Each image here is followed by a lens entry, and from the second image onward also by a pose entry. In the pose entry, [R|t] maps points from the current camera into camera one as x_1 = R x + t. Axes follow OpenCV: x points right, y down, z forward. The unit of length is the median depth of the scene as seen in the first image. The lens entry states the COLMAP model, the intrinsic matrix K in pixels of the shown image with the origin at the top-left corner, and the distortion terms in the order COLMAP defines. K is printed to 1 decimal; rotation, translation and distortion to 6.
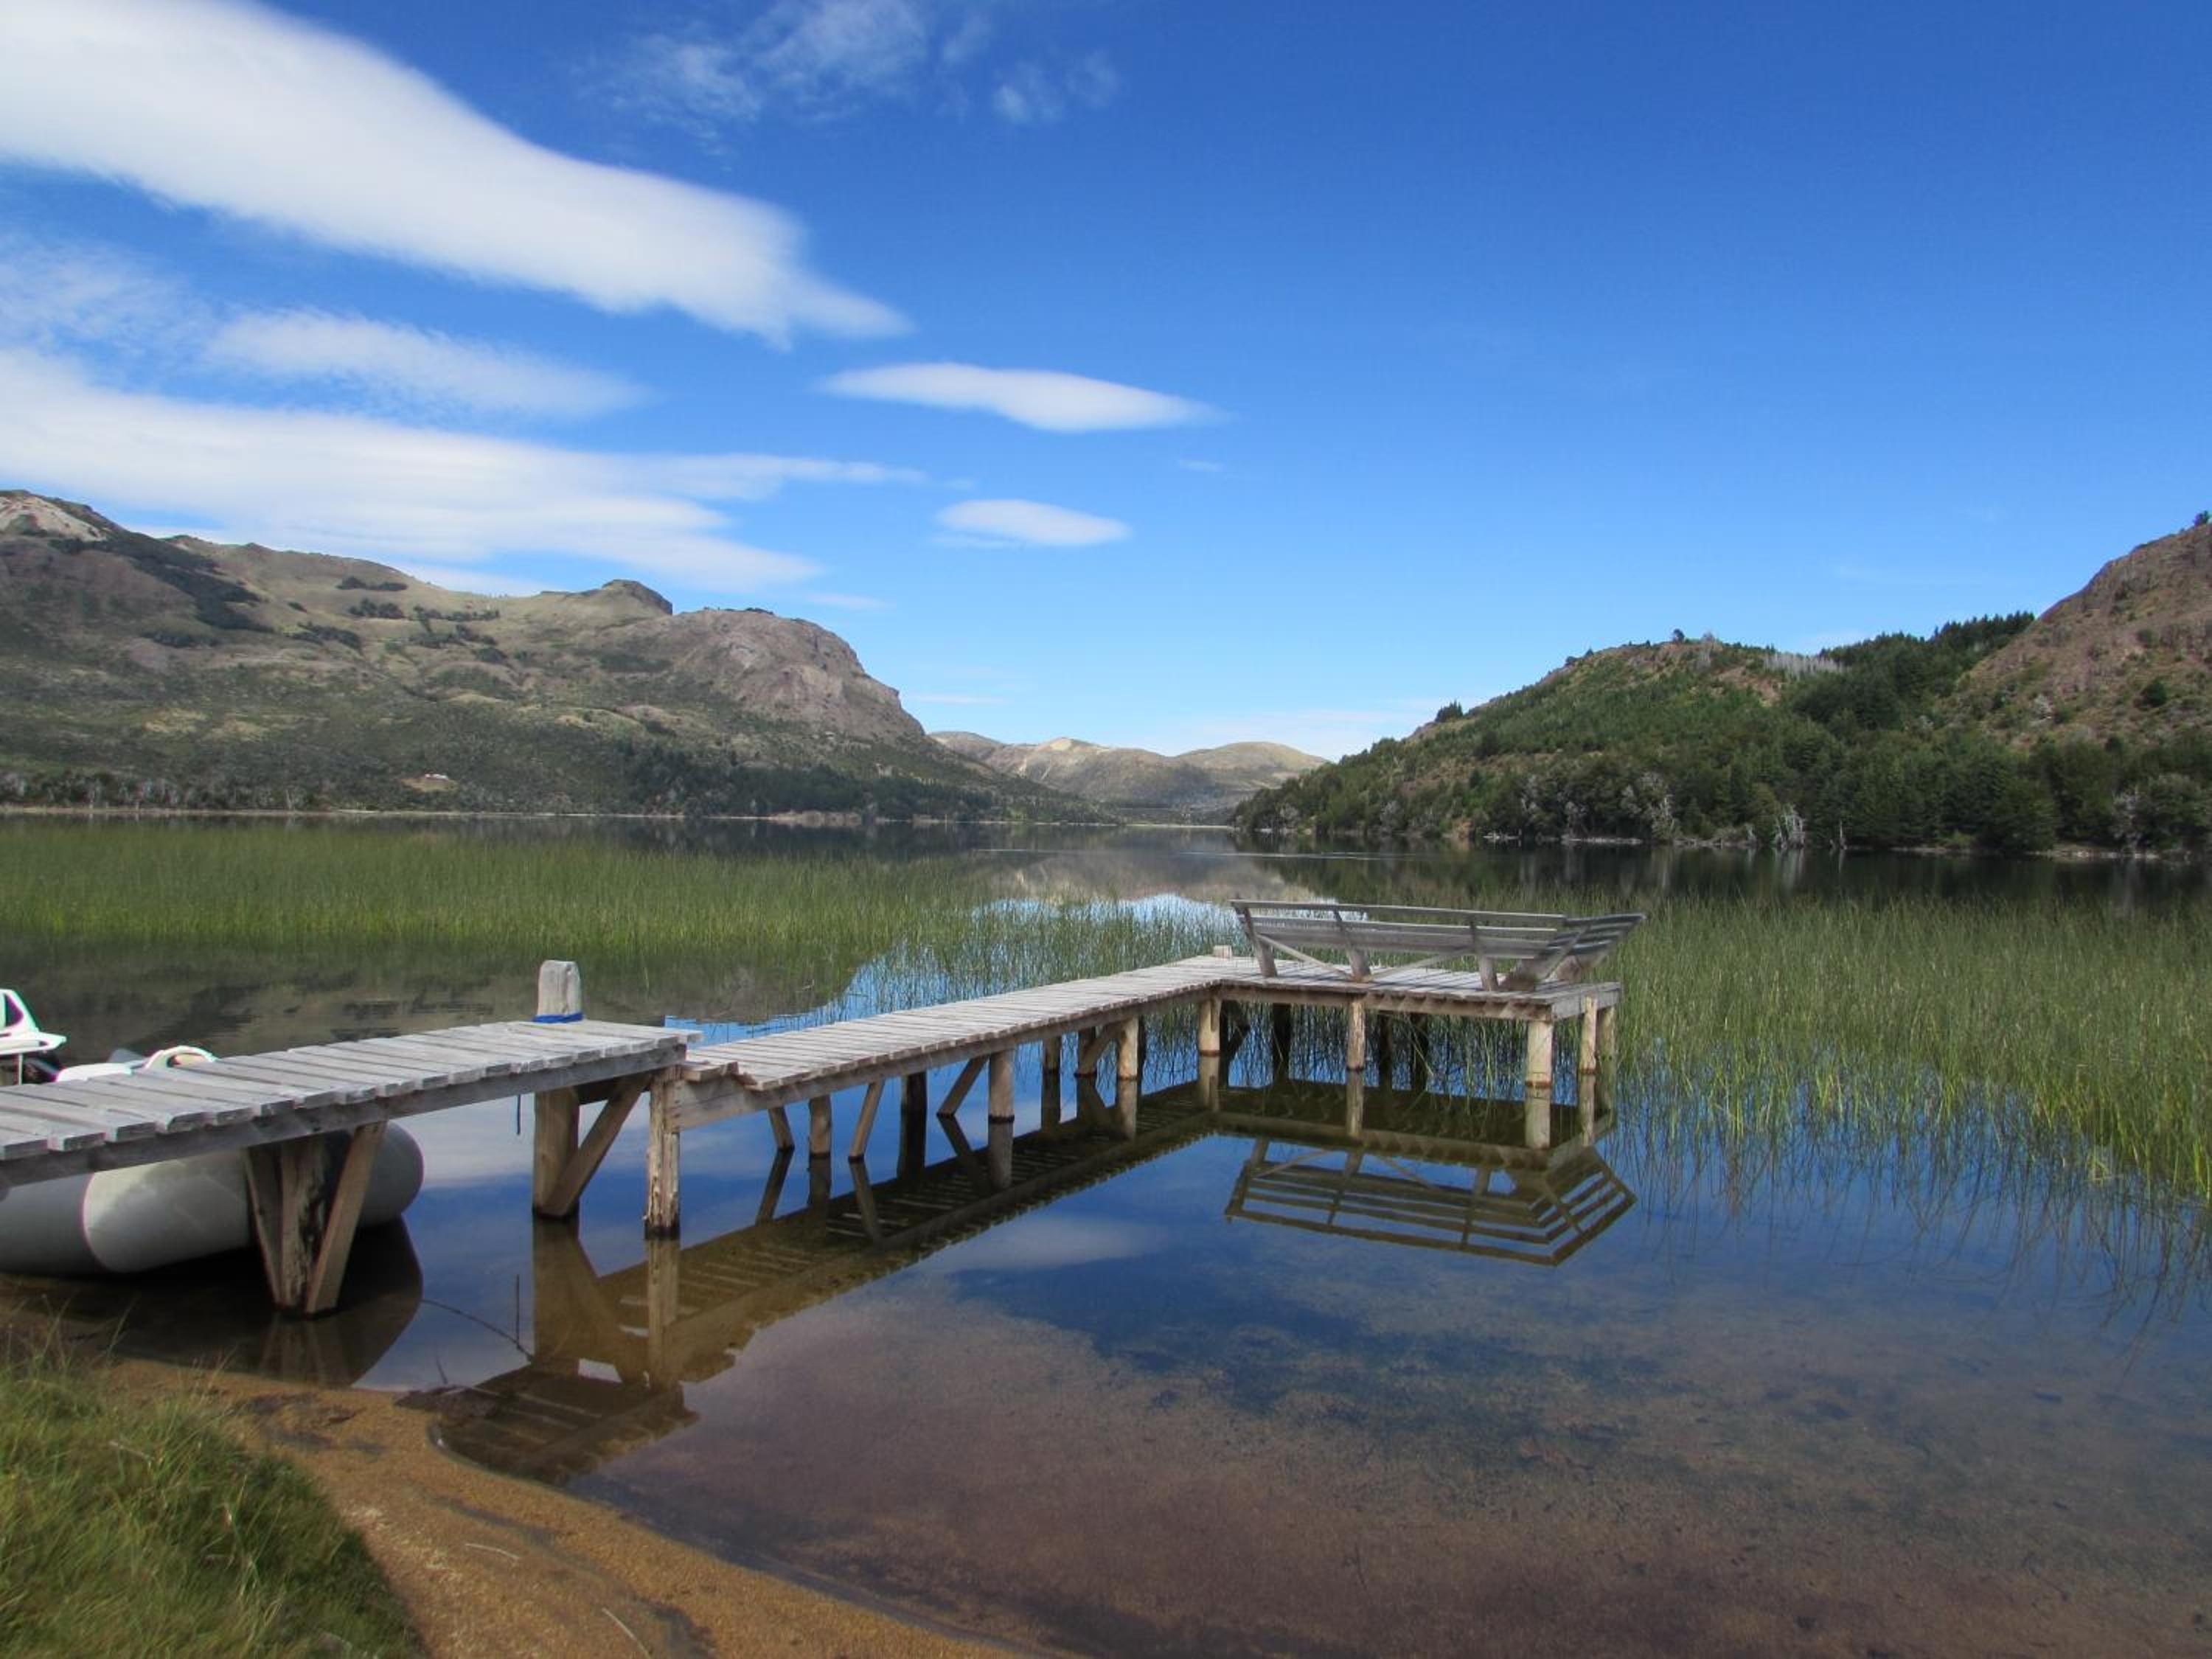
lens RADIAL K [[1631.2, 0, 1106.0], [0, 1631.2, 829.5], [0, 0, 1]] dist [-0.005918, 0.003057]
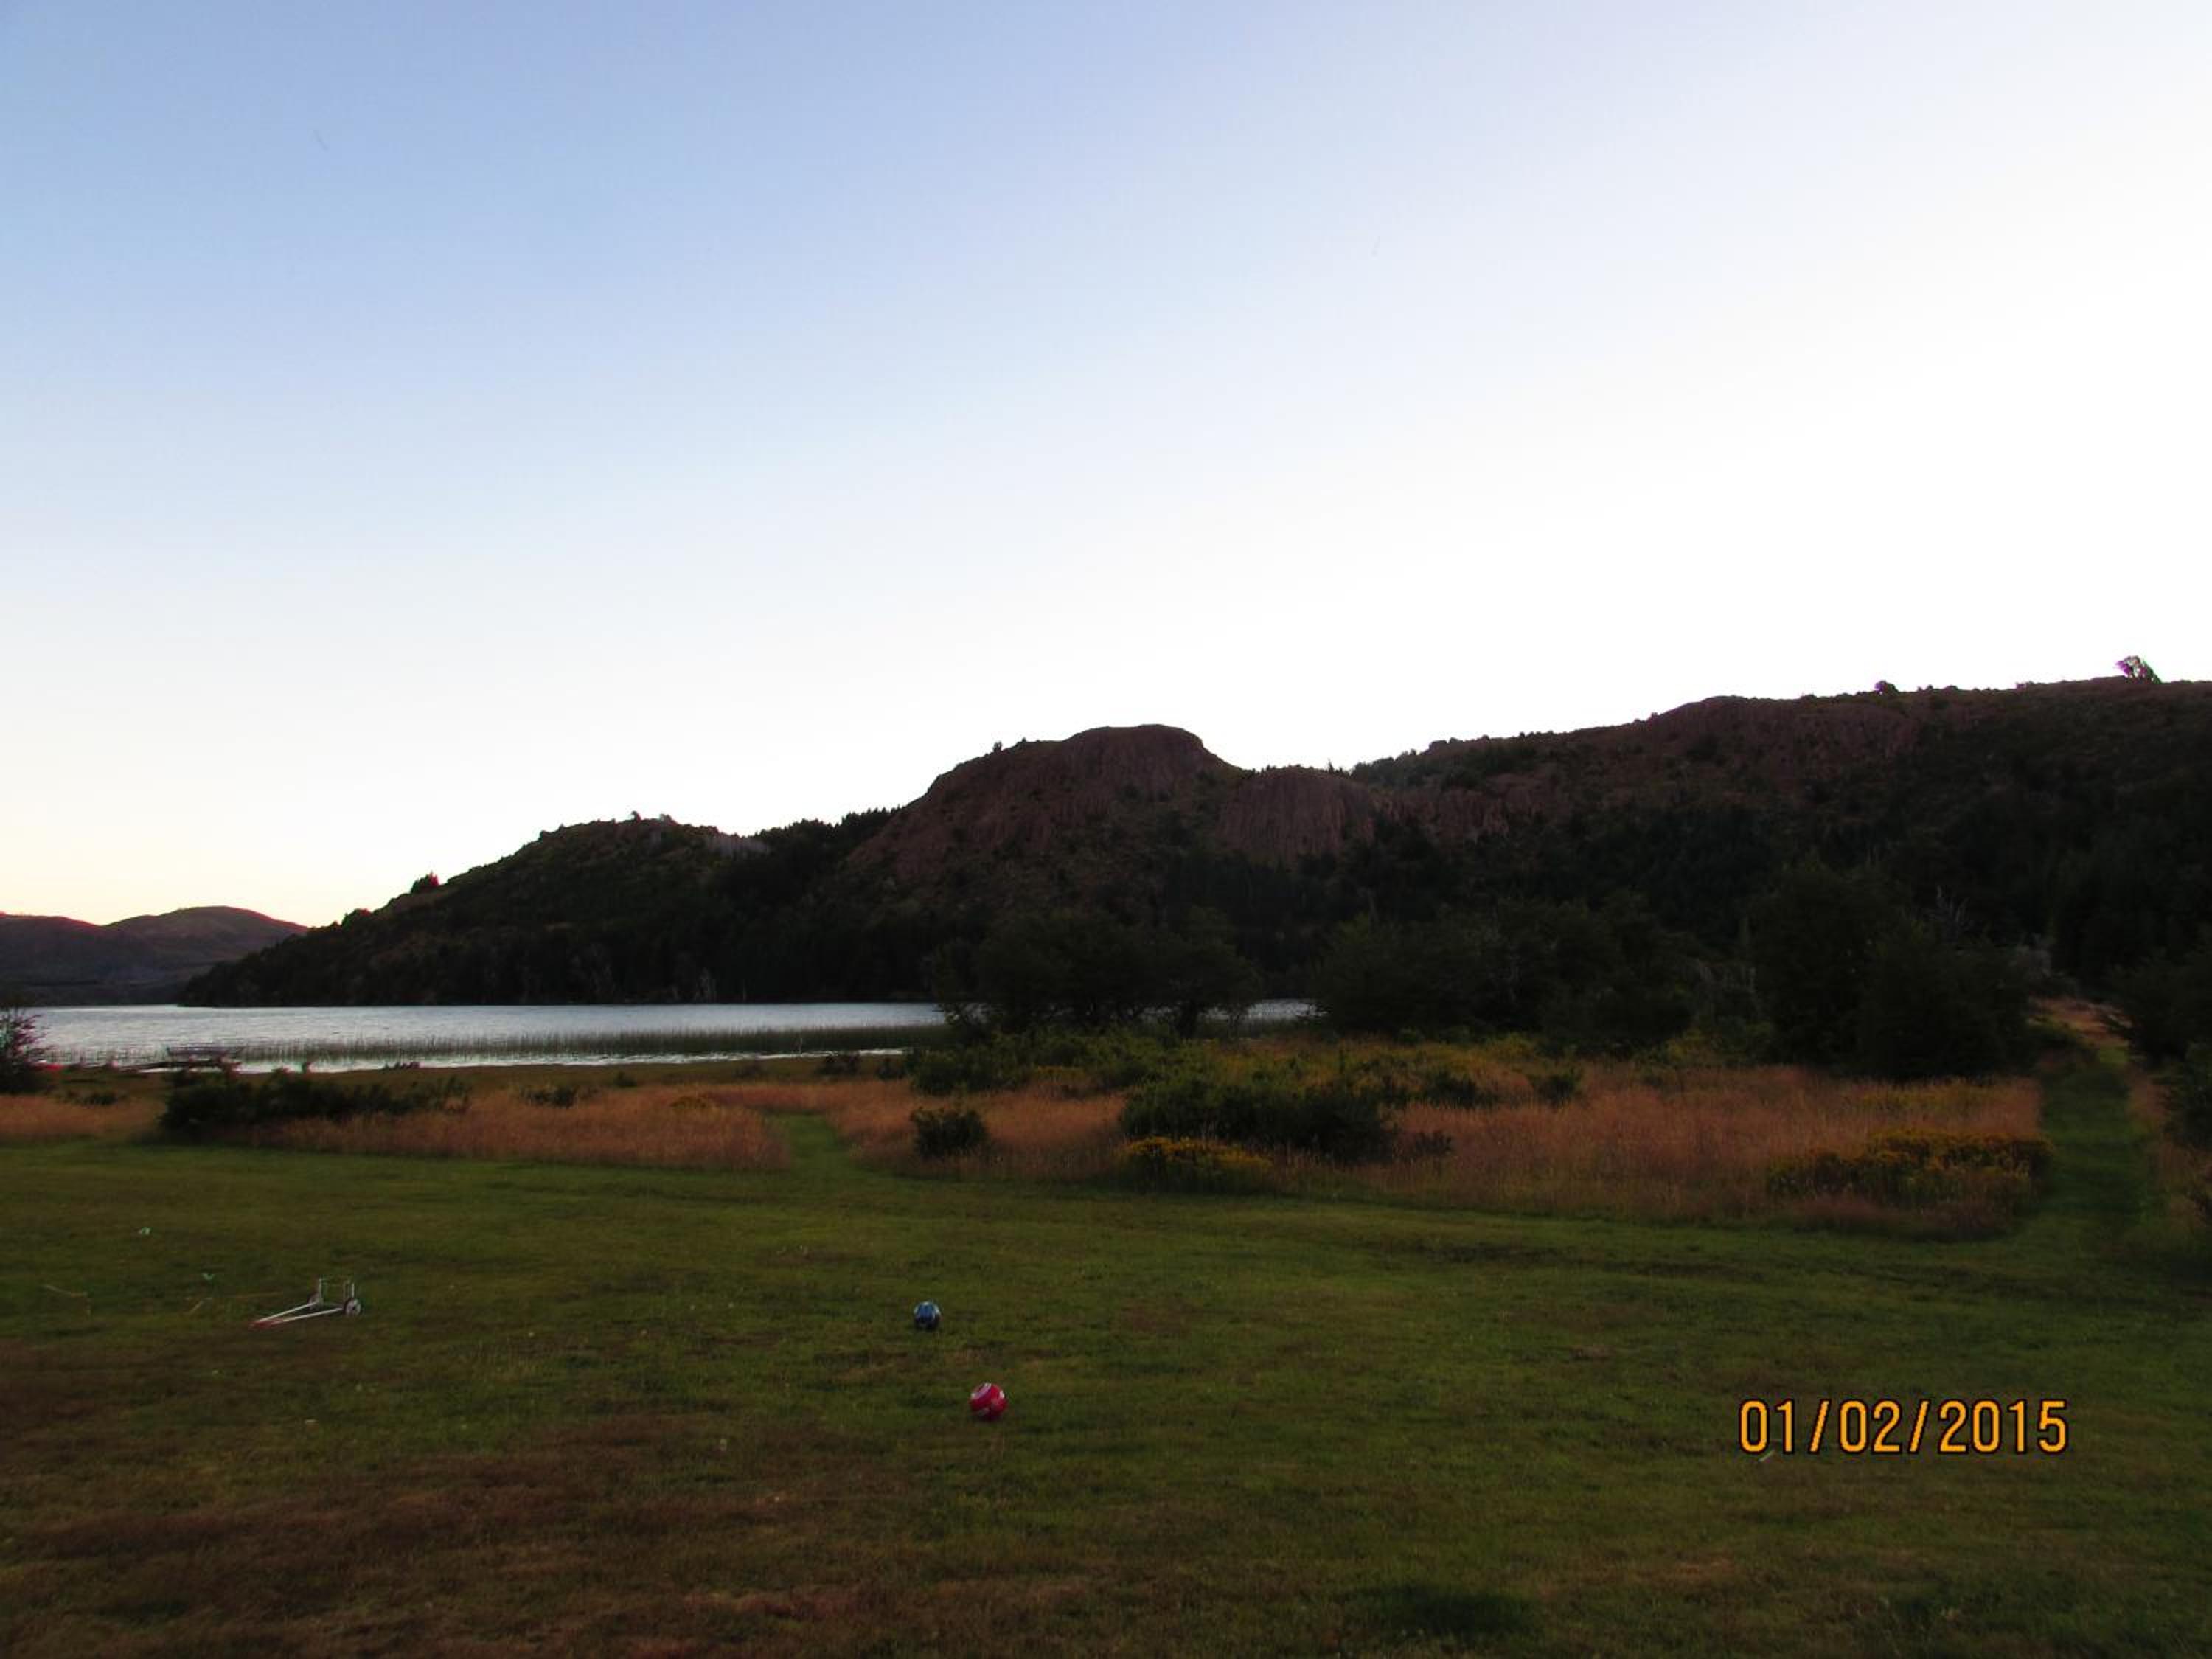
lens RADIAL K [[1665.2, 0, 1106.0], [0, 1665.2, 829.5], [0, 0, 1]] dist [-0.006058, -0.004786]
pose [[0.834755, 0.011259, 0.550506, -0.008167], [0.041385, 0.995680, -0.083118, -0.002166], [-0.549063, 0.092166, 0.830683, -0.132498]]
